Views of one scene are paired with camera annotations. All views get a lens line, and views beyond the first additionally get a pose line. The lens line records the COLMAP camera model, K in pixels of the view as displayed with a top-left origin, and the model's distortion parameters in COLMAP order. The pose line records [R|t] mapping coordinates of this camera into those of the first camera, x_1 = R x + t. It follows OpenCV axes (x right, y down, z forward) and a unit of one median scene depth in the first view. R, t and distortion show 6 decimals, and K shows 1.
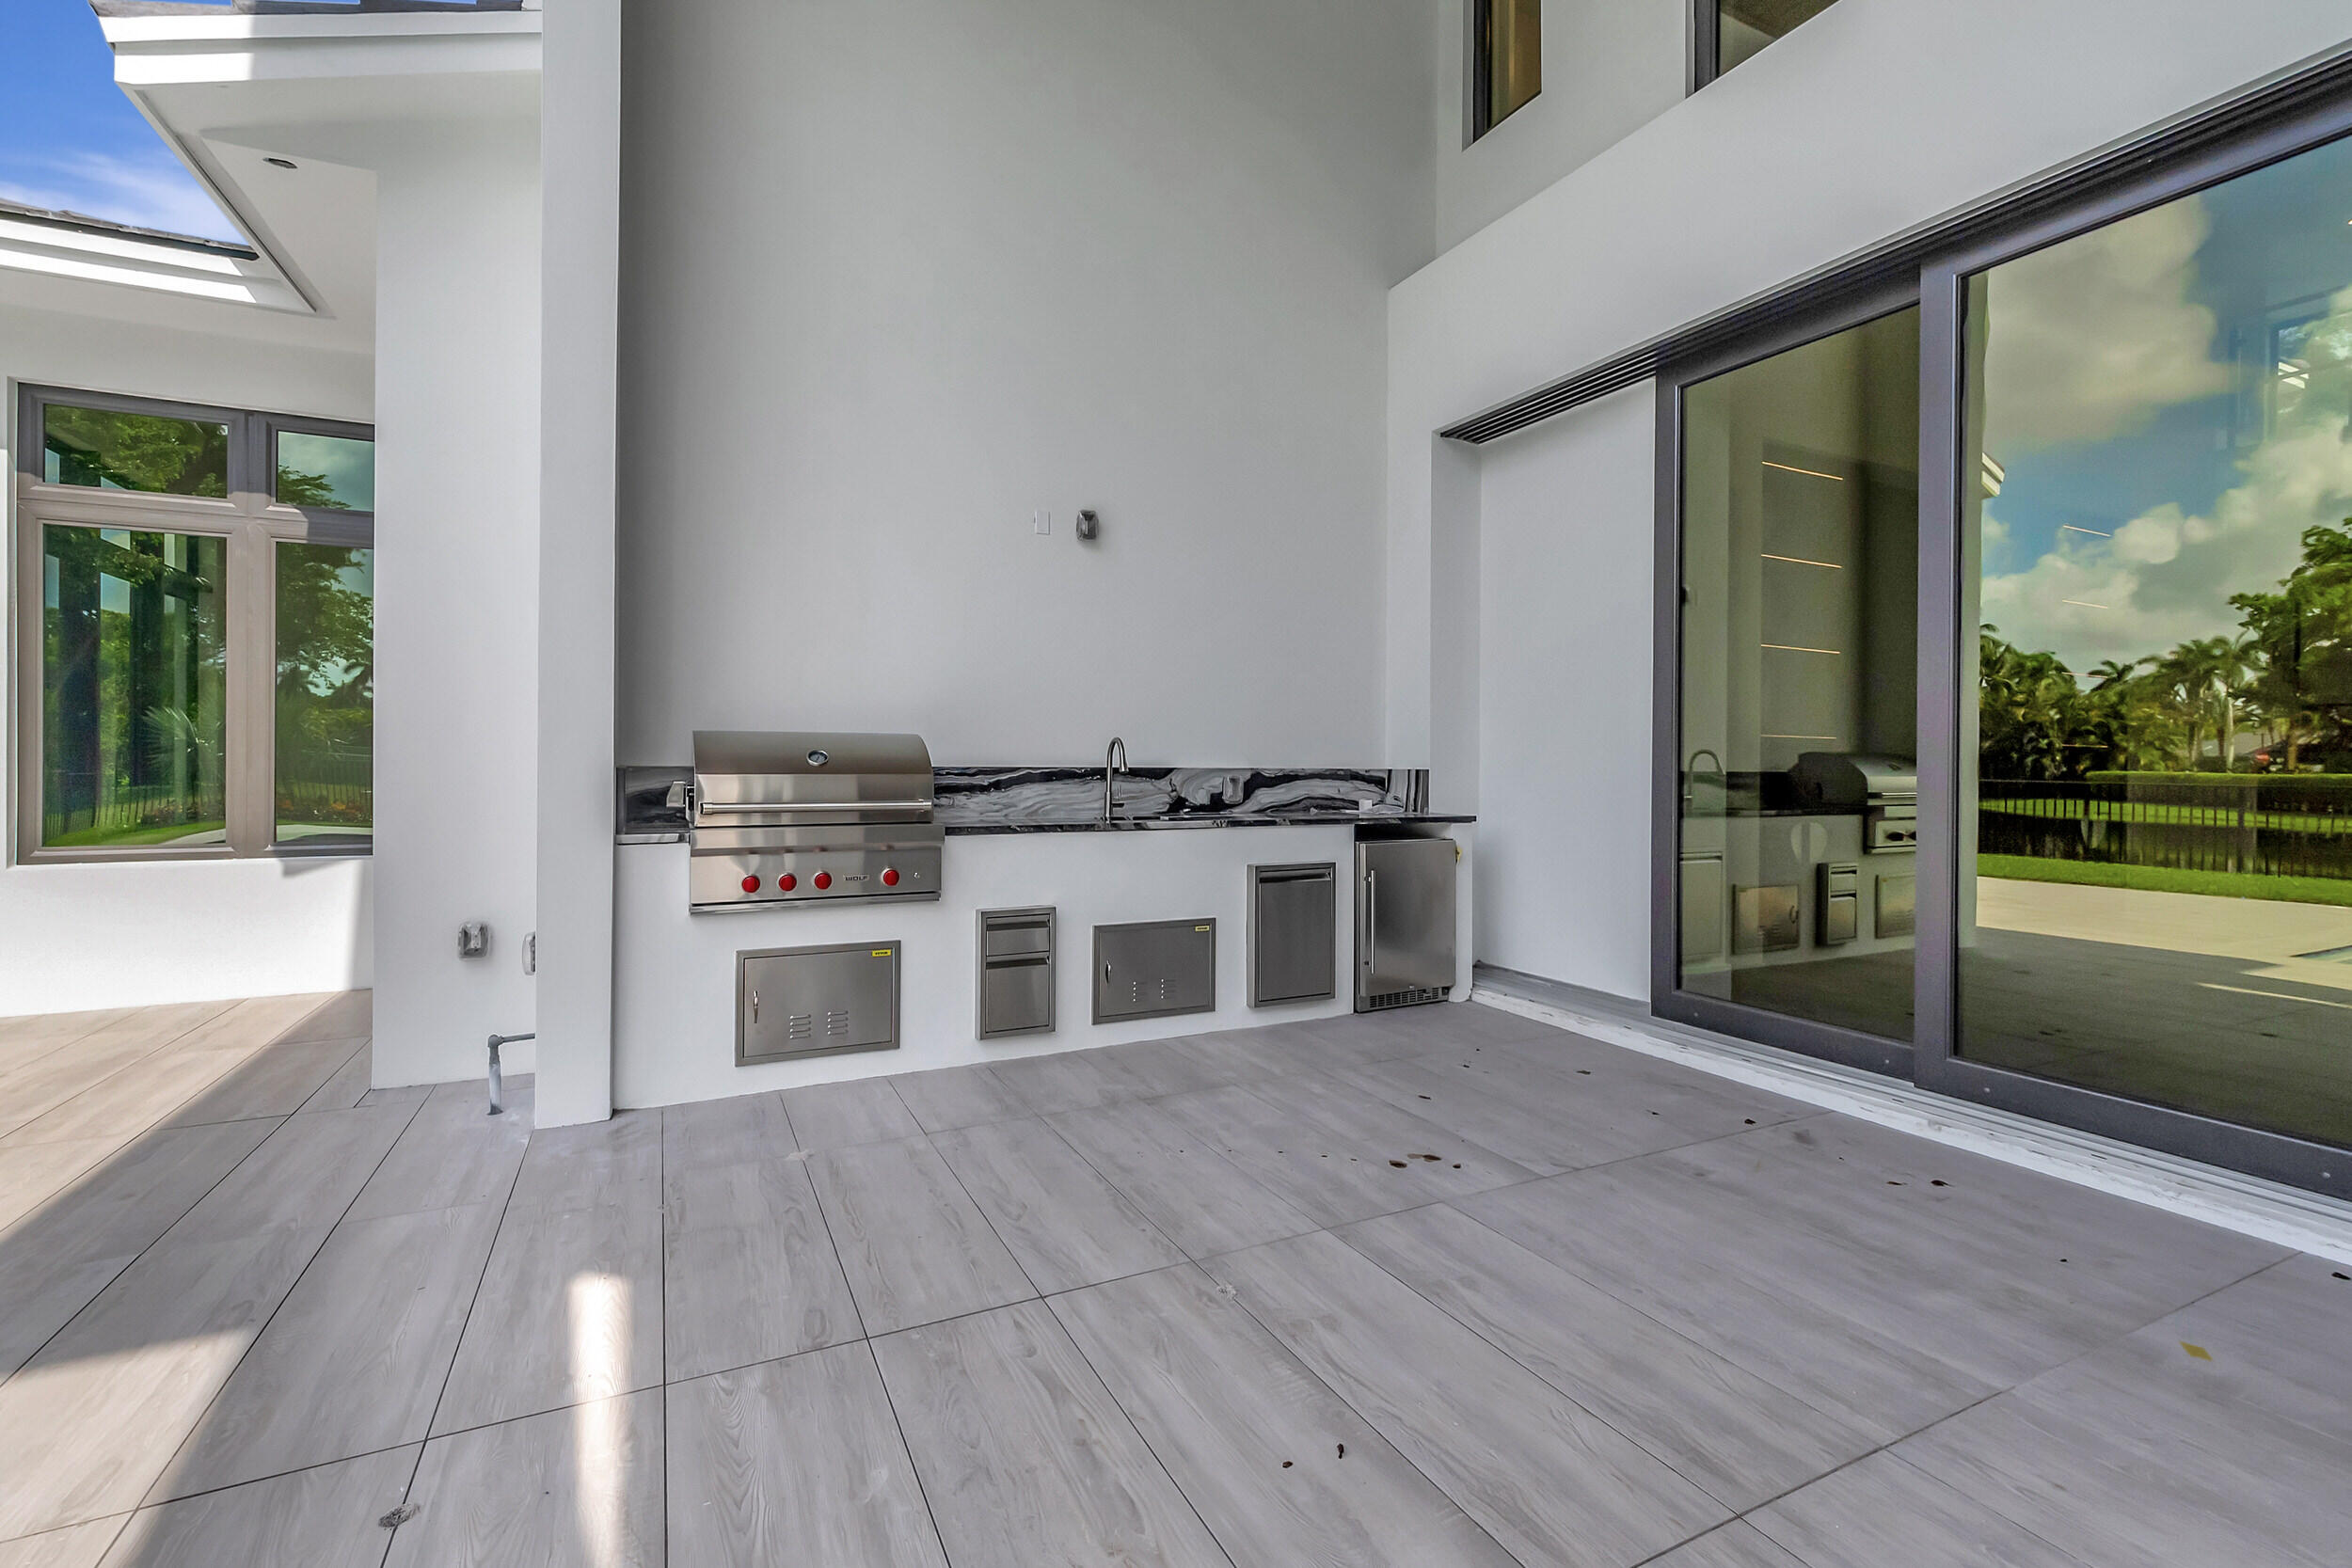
lens RADIAL K [[1048.1, 0, 1181.3], [0, 1048.1, 771.4], [0, 0, 1]] dist [-0.000370, 0.000507]
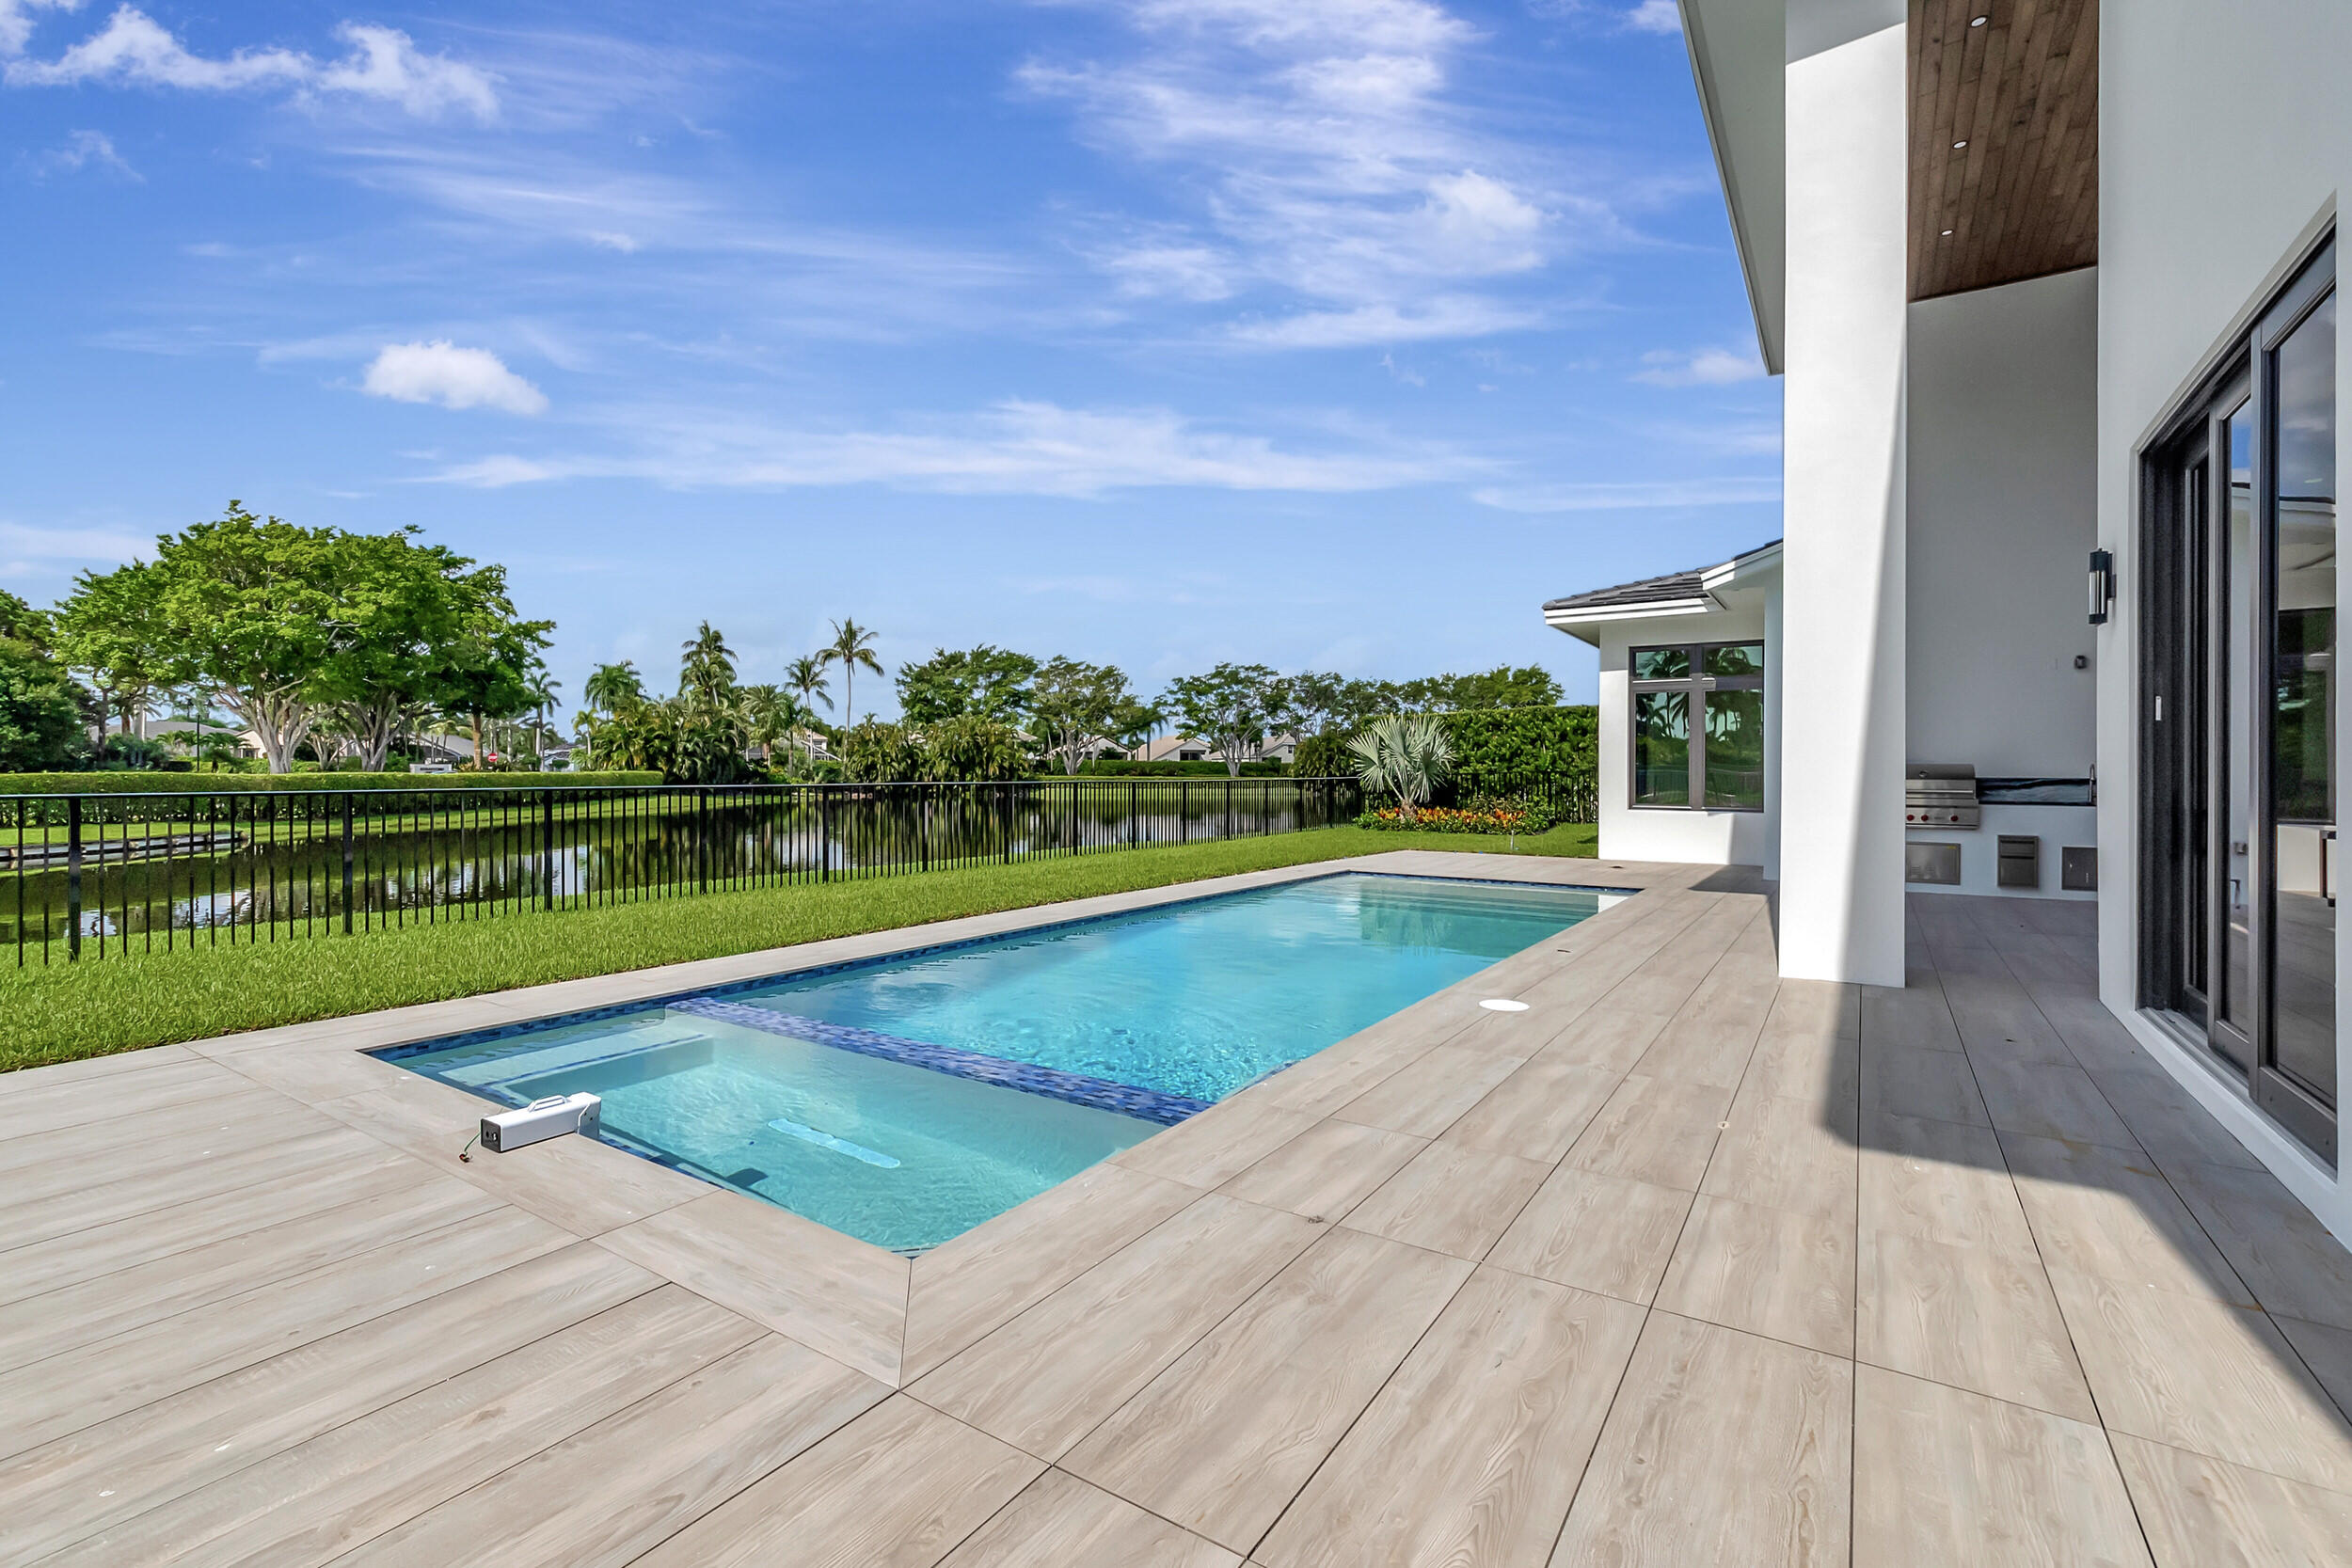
lens RADIAL K [[1048.1, 0, 1181.3], [0, 1048.1, 771.4], [0, 0, 1]] dist [-0.000370, 0.000507]
pose [[0.509981, -0.002383, -0.860182, 0.846875], [-0.006645, 0.999955, -0.006710, 0.009304], [0.860160, 0.009138, 0.509942, -1.710799]]
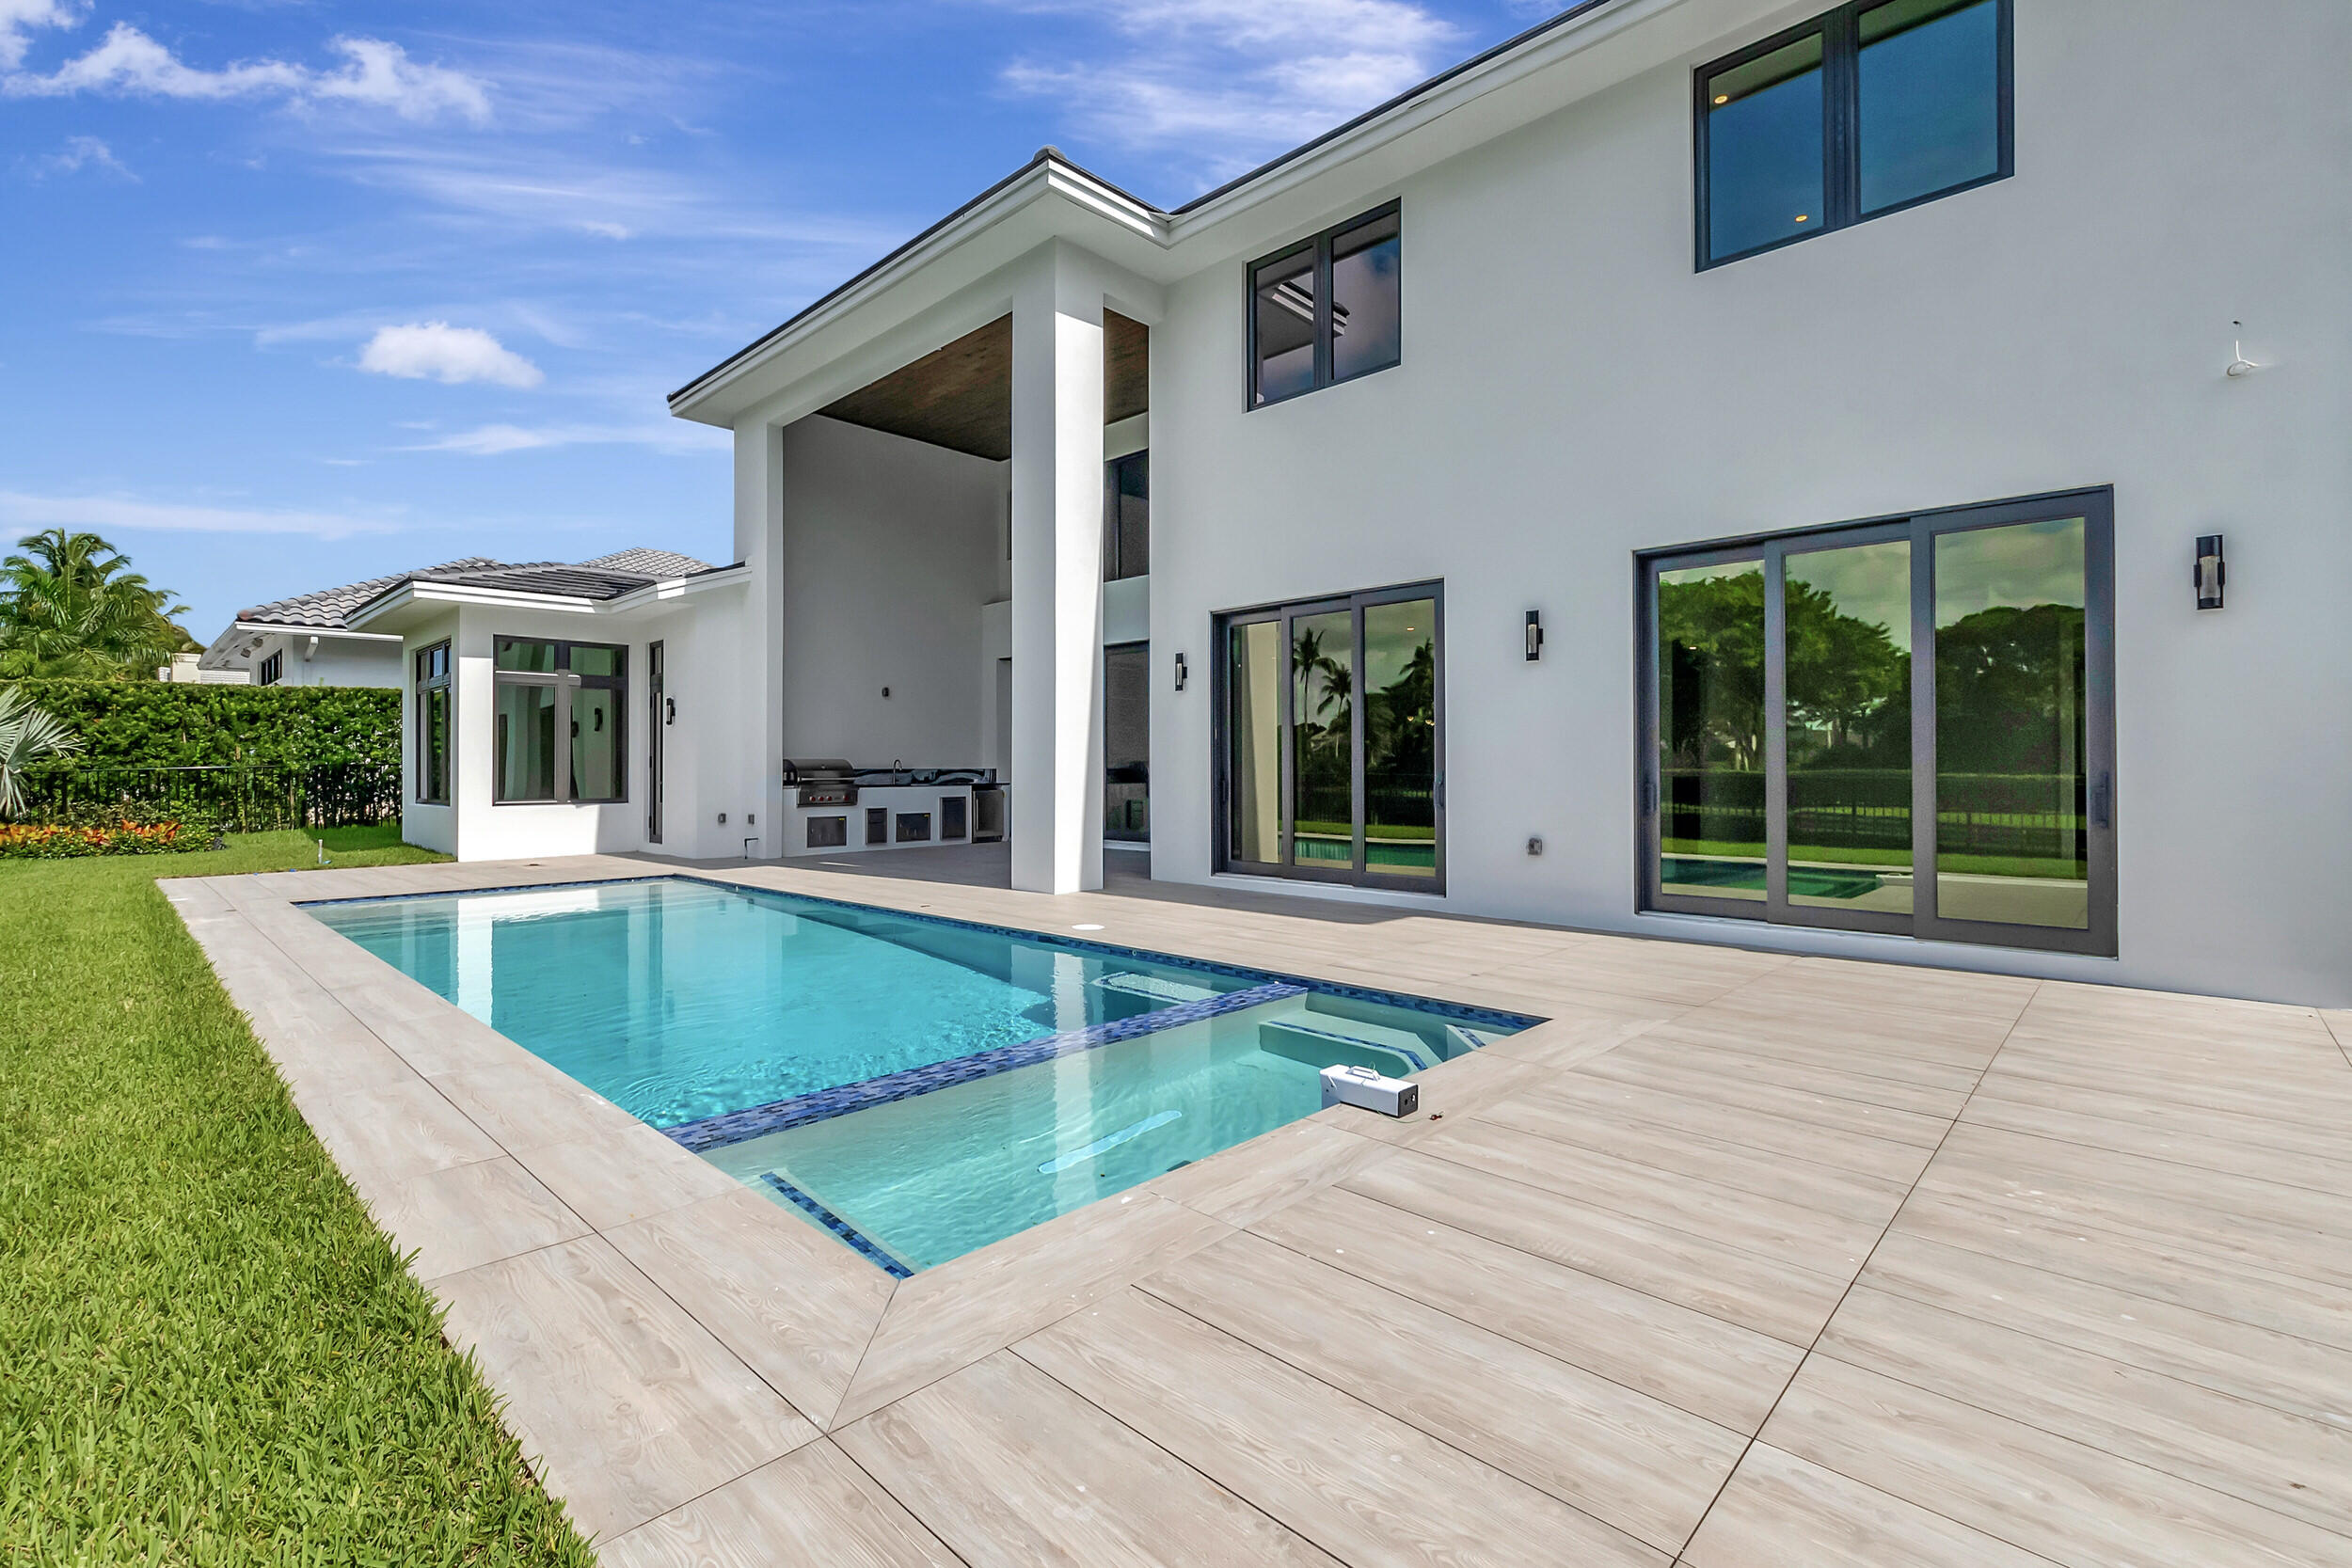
lens RADIAL K [[1029.4, 0, 1168.4], [0, 1029.4, 773.2], [0, 0, 1]] dist [0.000905, 0.000165]
pose [[0.943484, -0.009877, 0.331270, -0.337170], [0.010051, 0.999949, 0.001190, 0.015743], [-0.331265, 0.002207, 0.943535, -2.350618]]
